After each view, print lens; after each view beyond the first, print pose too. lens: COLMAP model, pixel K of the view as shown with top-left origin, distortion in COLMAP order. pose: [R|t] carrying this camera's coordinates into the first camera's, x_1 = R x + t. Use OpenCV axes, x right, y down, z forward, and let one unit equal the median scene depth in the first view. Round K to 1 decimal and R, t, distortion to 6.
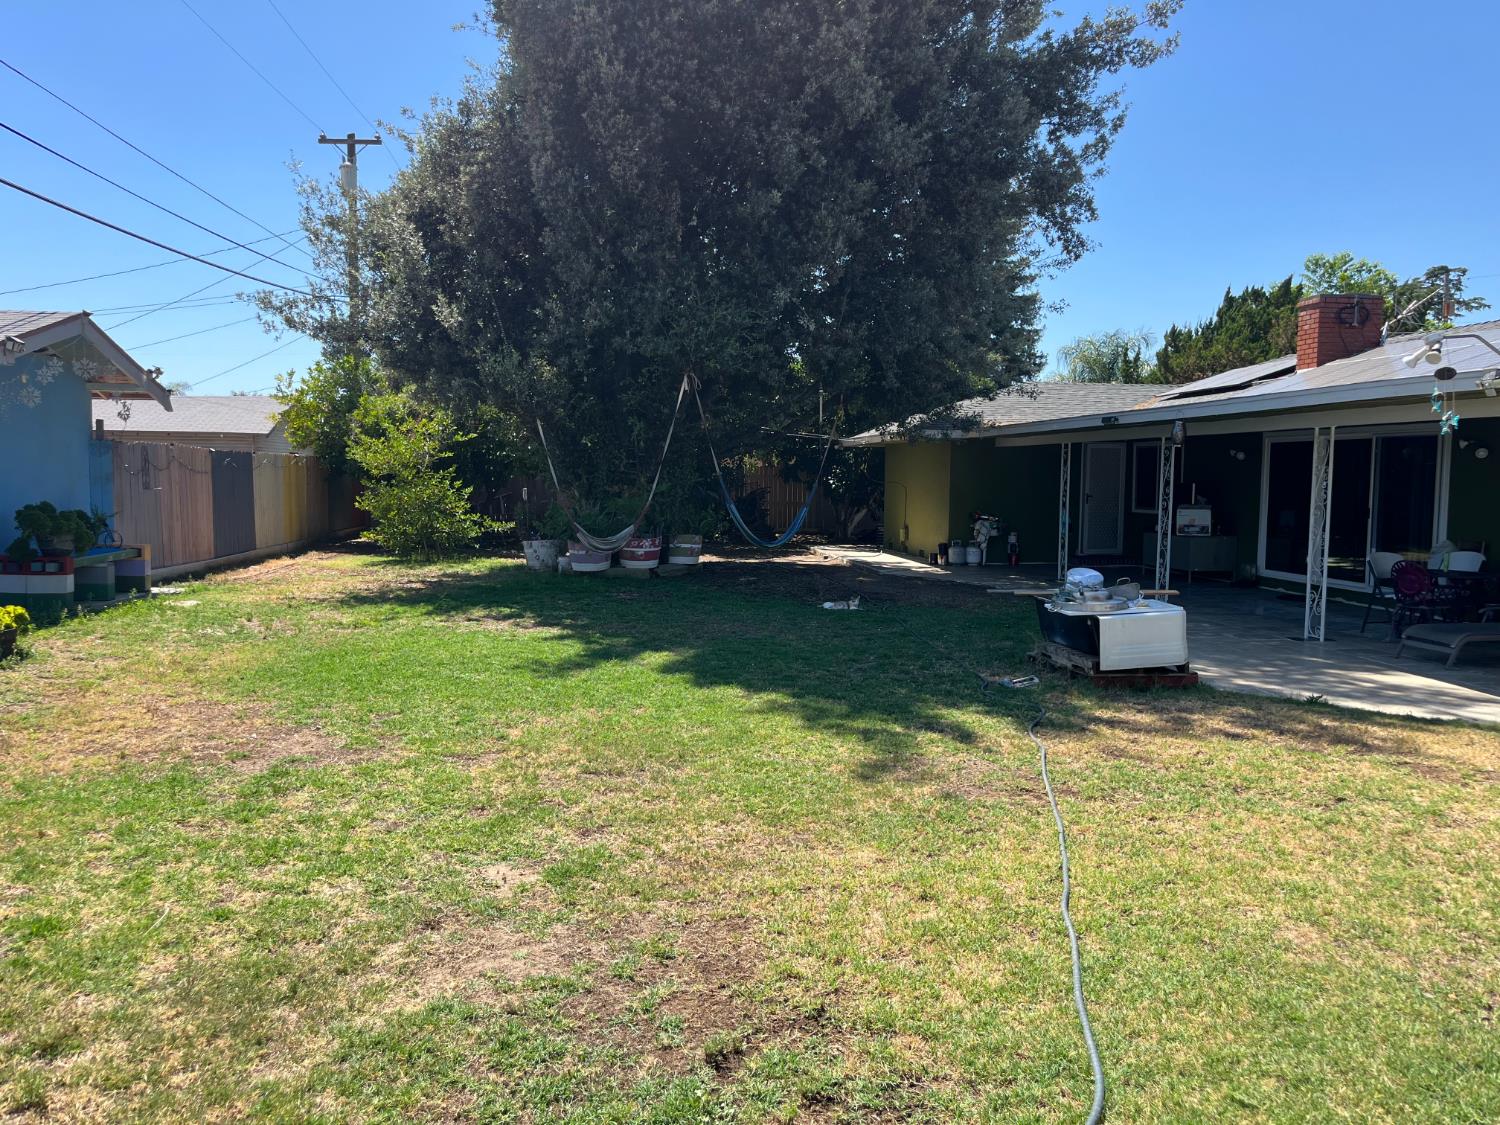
lens RADIAL K [[1154.7, 0, 750.5], [0, 1154.7, 564.3], [0, 0, 1]] dist [-0.006375, -0.007109]
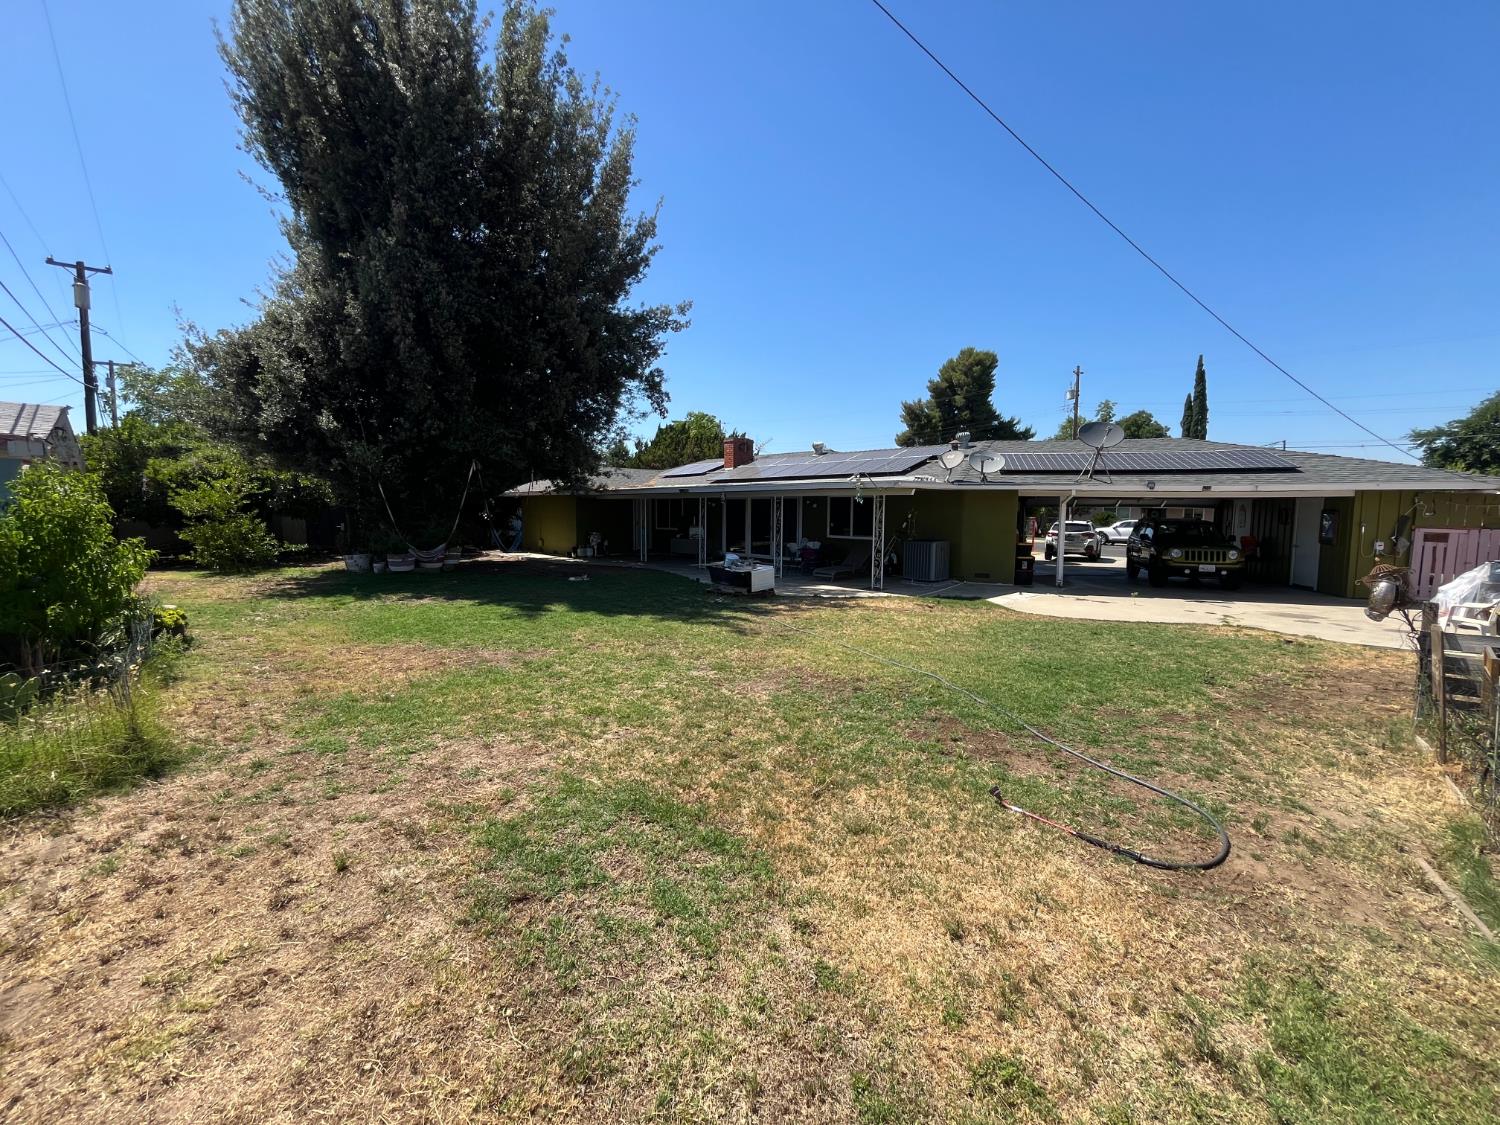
lens RADIAL K [[615.0, 0, 748.7], [0, 615.0, 559.5], [0, 0, 1]] dist [0.002901, -0.000045]
pose [[0.821309, -0.052486, 0.568064, -0.252900], [0.048352, 0.998580, 0.022356, -0.006619], [-0.568430, 0.009106, 0.822681, -0.069587]]
